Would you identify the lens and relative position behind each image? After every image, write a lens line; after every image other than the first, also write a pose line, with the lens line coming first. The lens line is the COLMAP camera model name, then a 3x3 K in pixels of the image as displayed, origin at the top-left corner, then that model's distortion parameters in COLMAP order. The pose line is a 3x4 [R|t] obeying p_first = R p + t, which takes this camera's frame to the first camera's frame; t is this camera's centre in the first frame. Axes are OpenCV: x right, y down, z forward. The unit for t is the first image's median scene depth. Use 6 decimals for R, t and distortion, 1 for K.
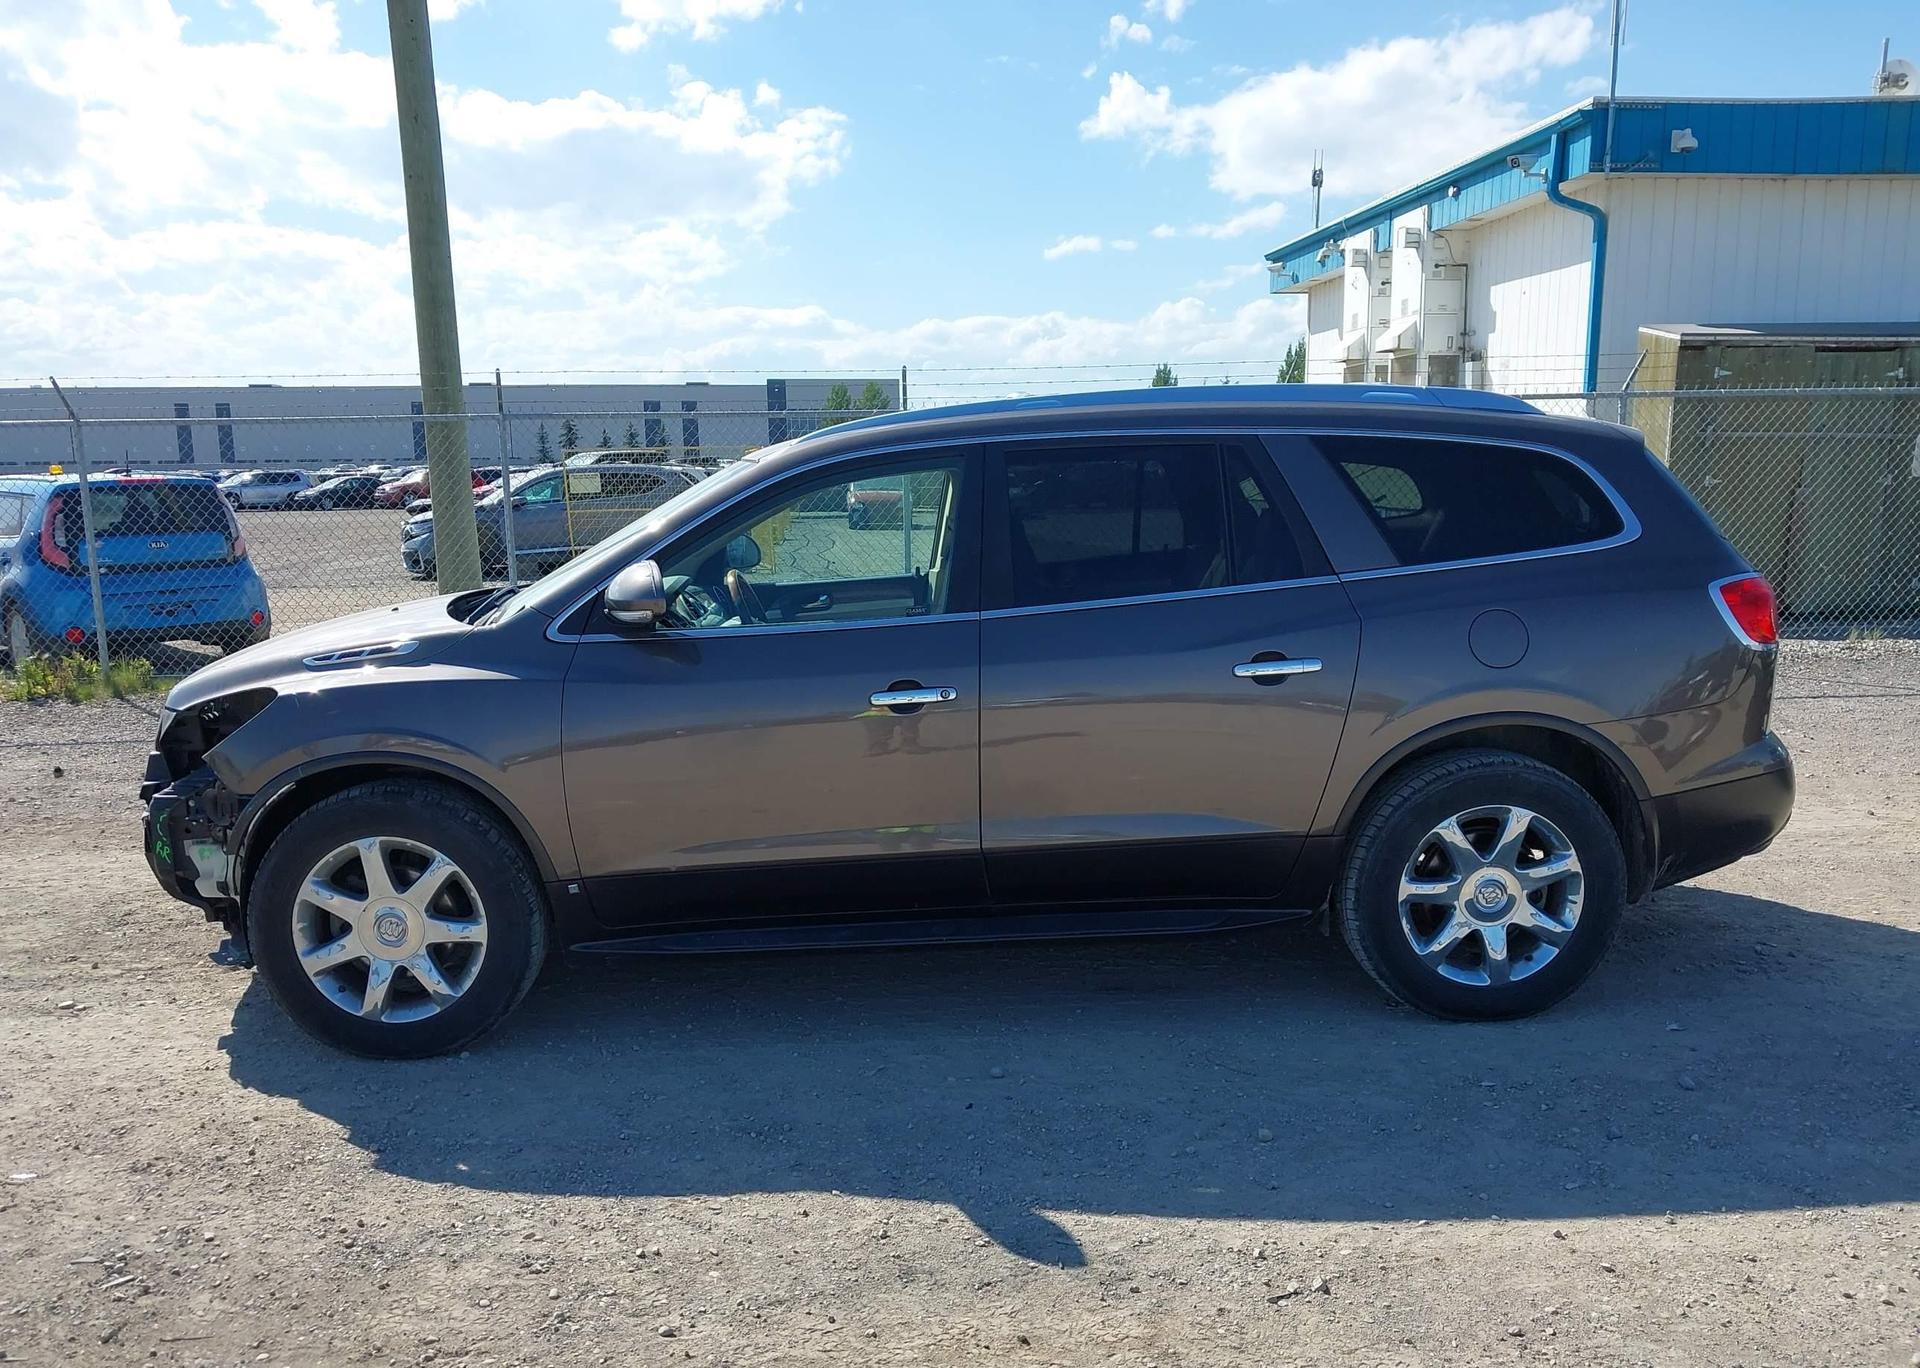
lens RADIAL K [[1502.4, 0, 982.1], [0, 1502.4, 685.4], [0, 0, 1]] dist [0.032878, -0.045035]
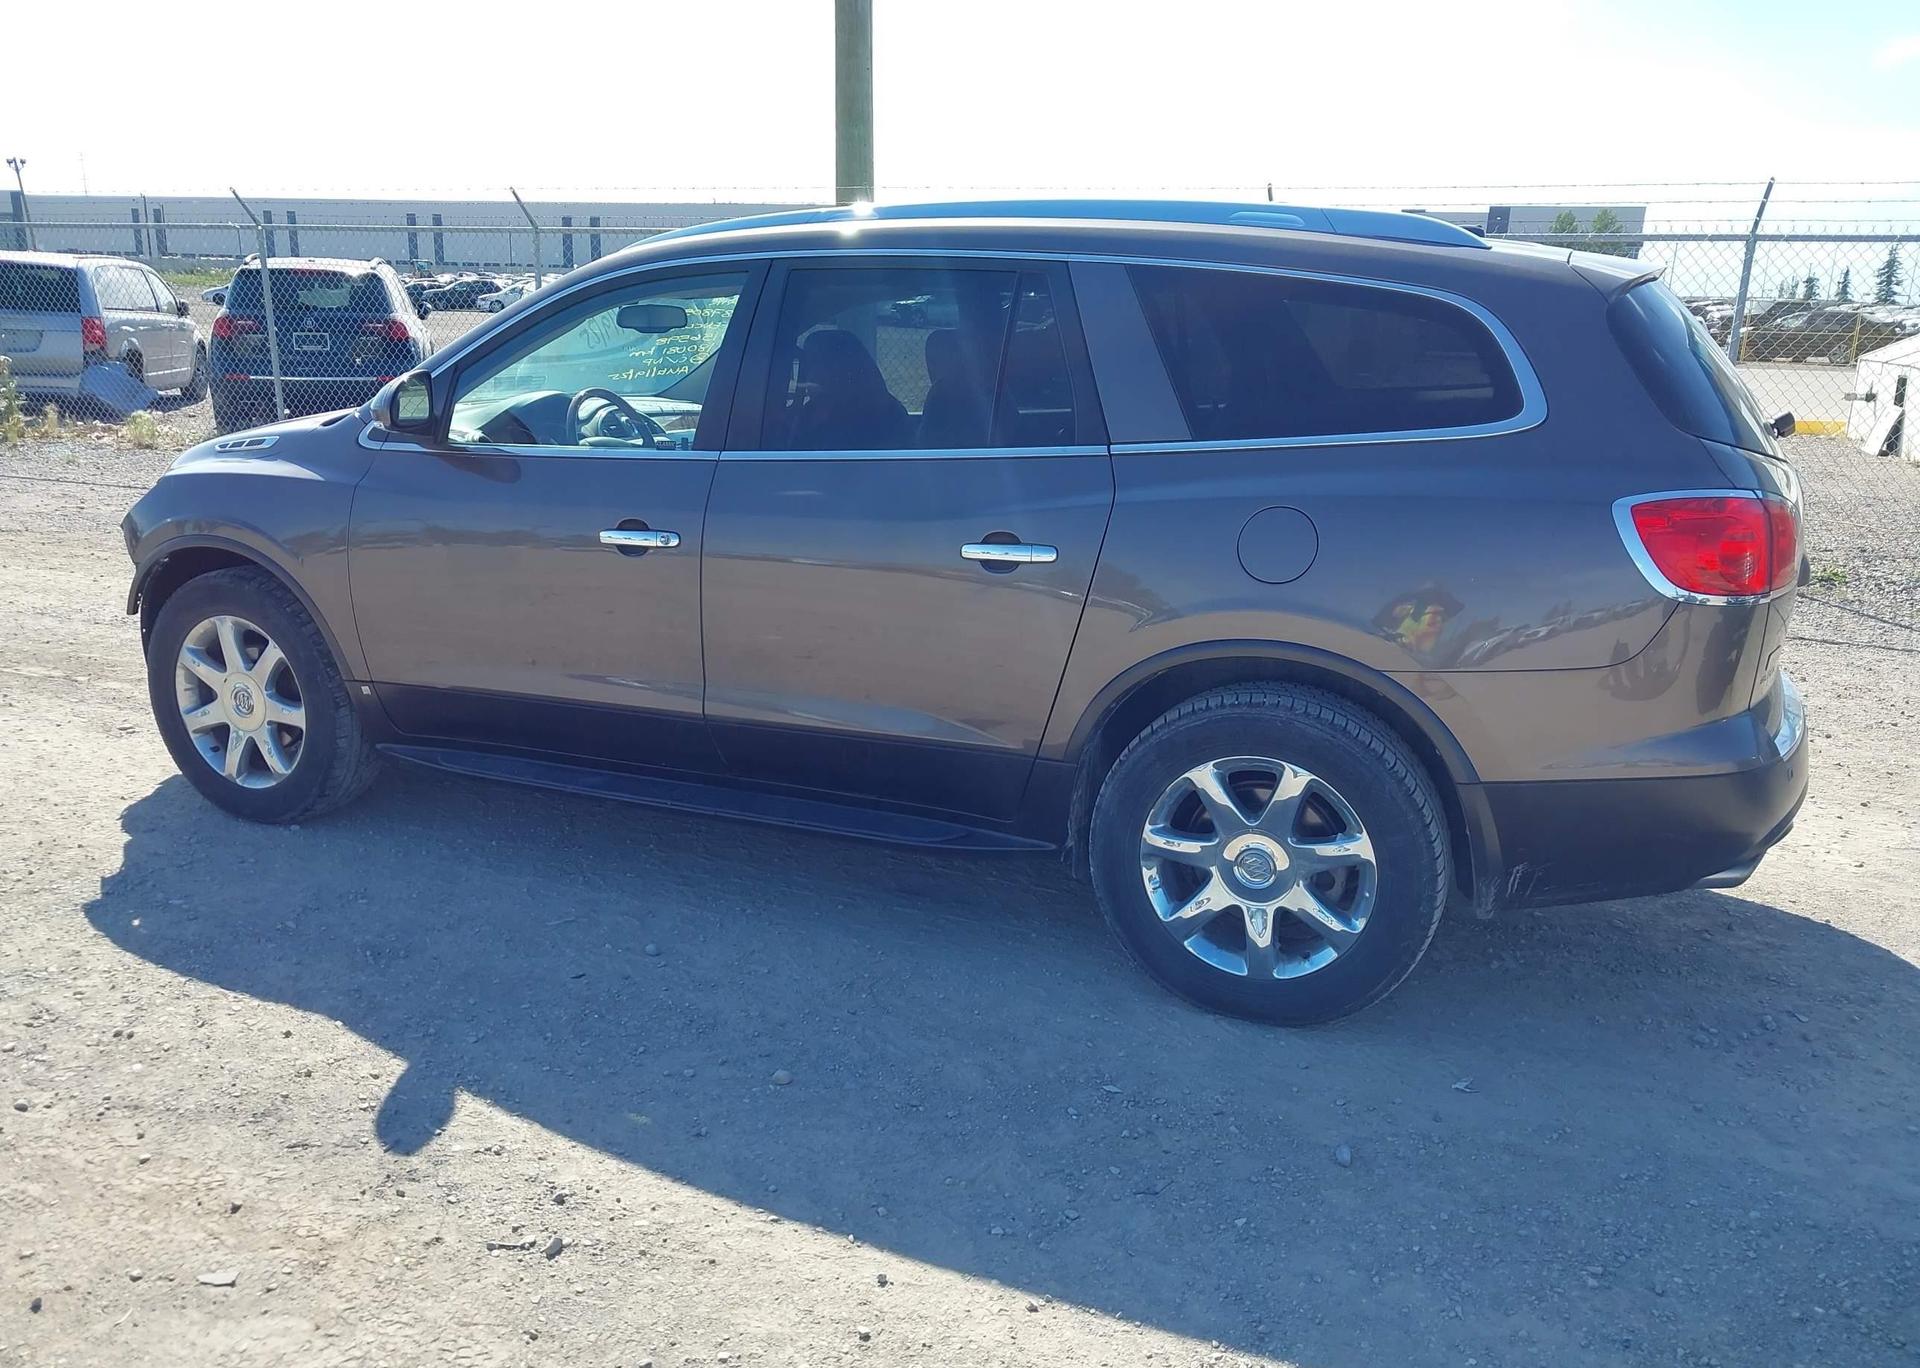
lens RADIAL K [[1502.4, 0, 981.9], [0, 1502.4, 673.4], [0, 0, 1]] dist [0.032878, -0.045035]
pose [[0.901116, 0.140707, -0.410111, 0.532356], [-0.102393, 0.988183, 0.114058, -0.038528], [0.421313, -0.060788, 0.904876, 0.235555]]
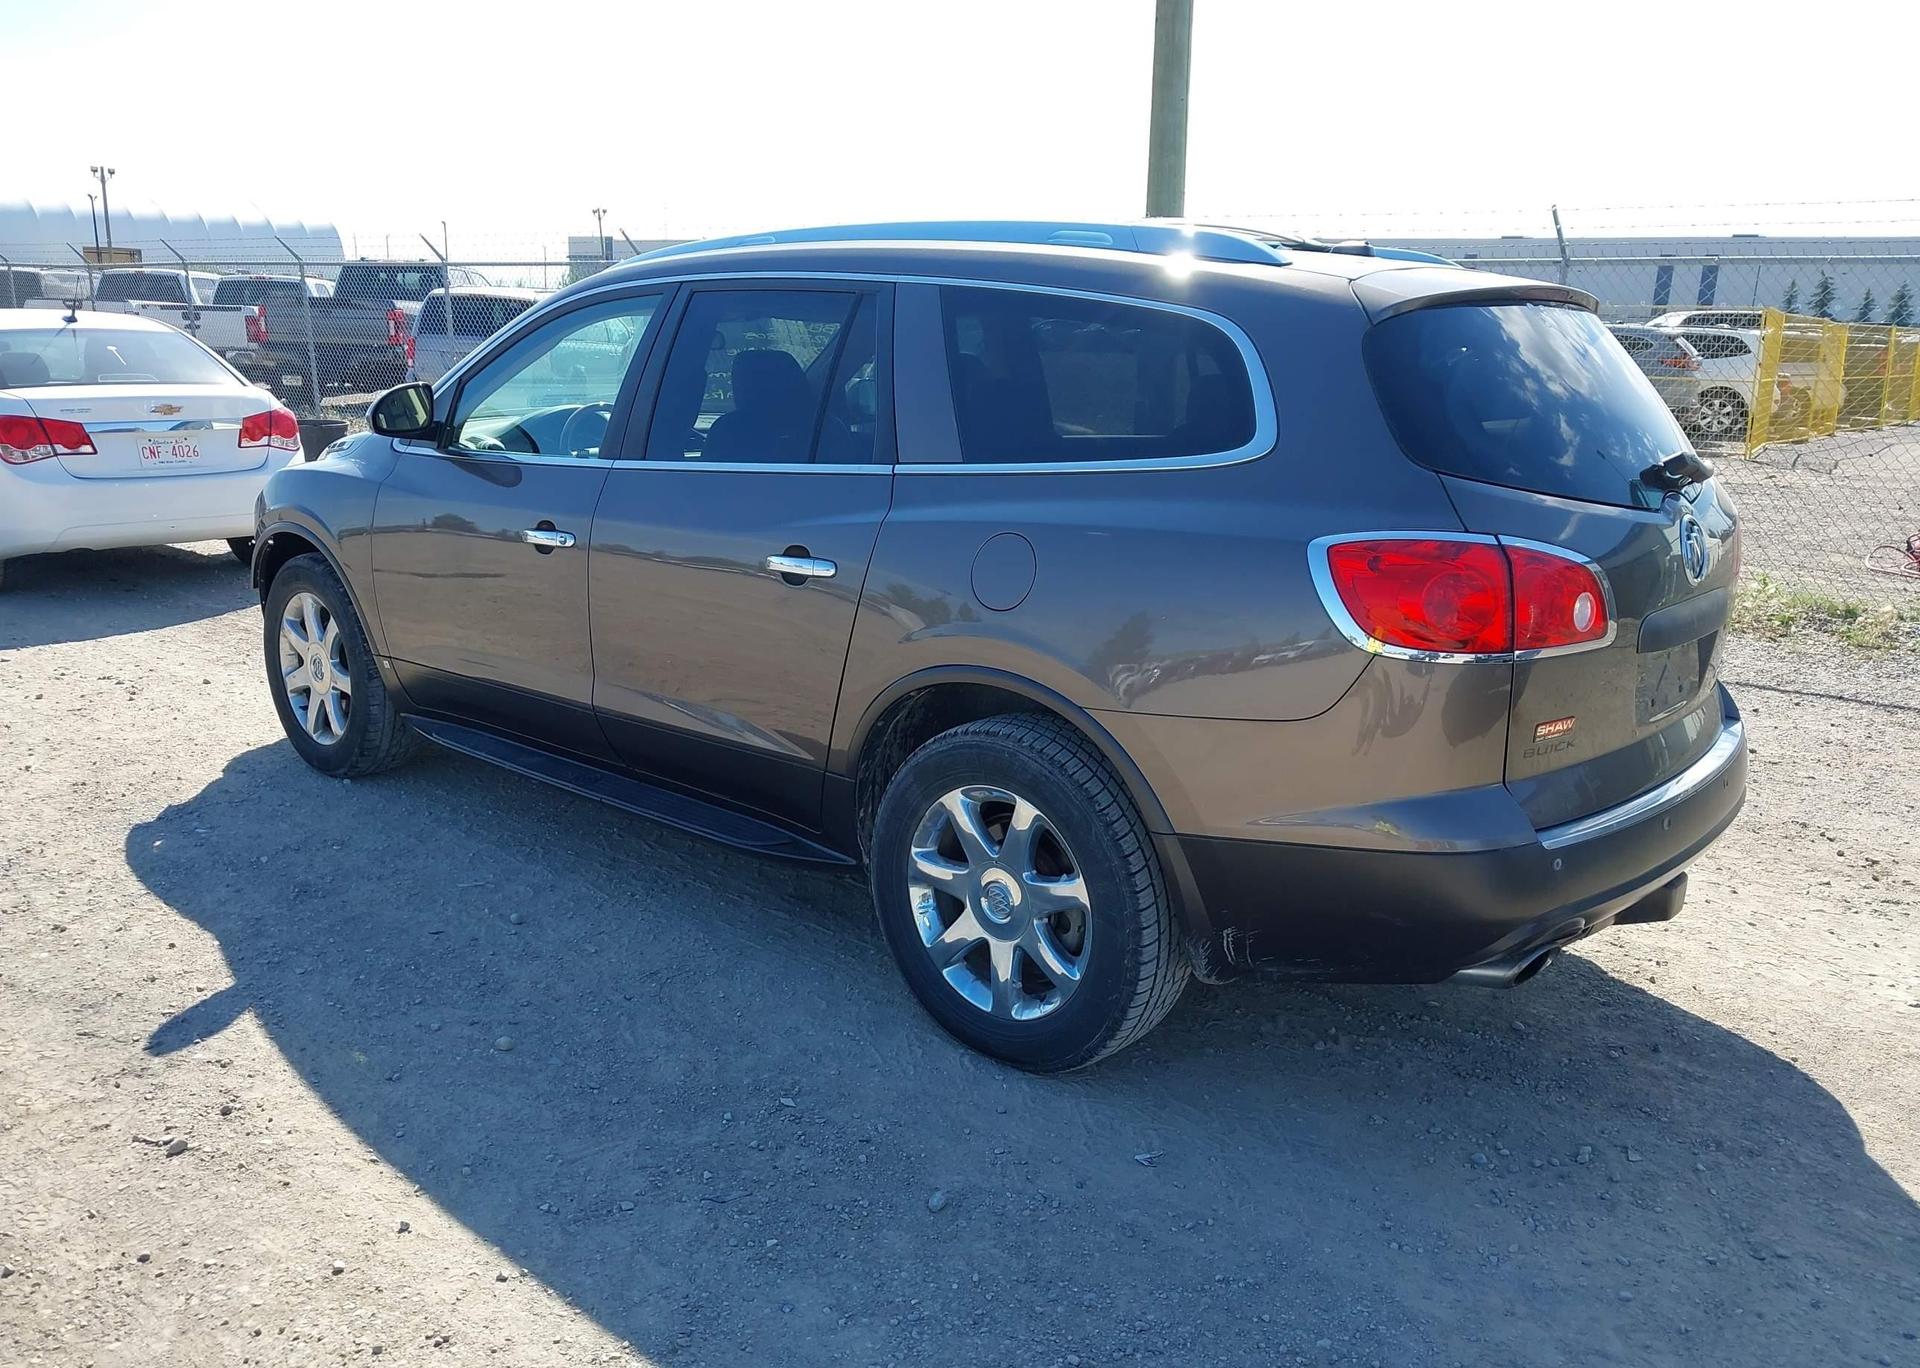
lens RADIAL K [[1502.4, 0, 993.3], [0, 1502.4, 684.6], [0, 0, 1]] dist [0.032878, -0.045035]
pose [[0.728756, 0.196580, -0.655951, 0.842068], [-0.141799, 0.980467, 0.136296, -0.076619], [0.669931, -0.006314, 0.742396, 0.439556]]
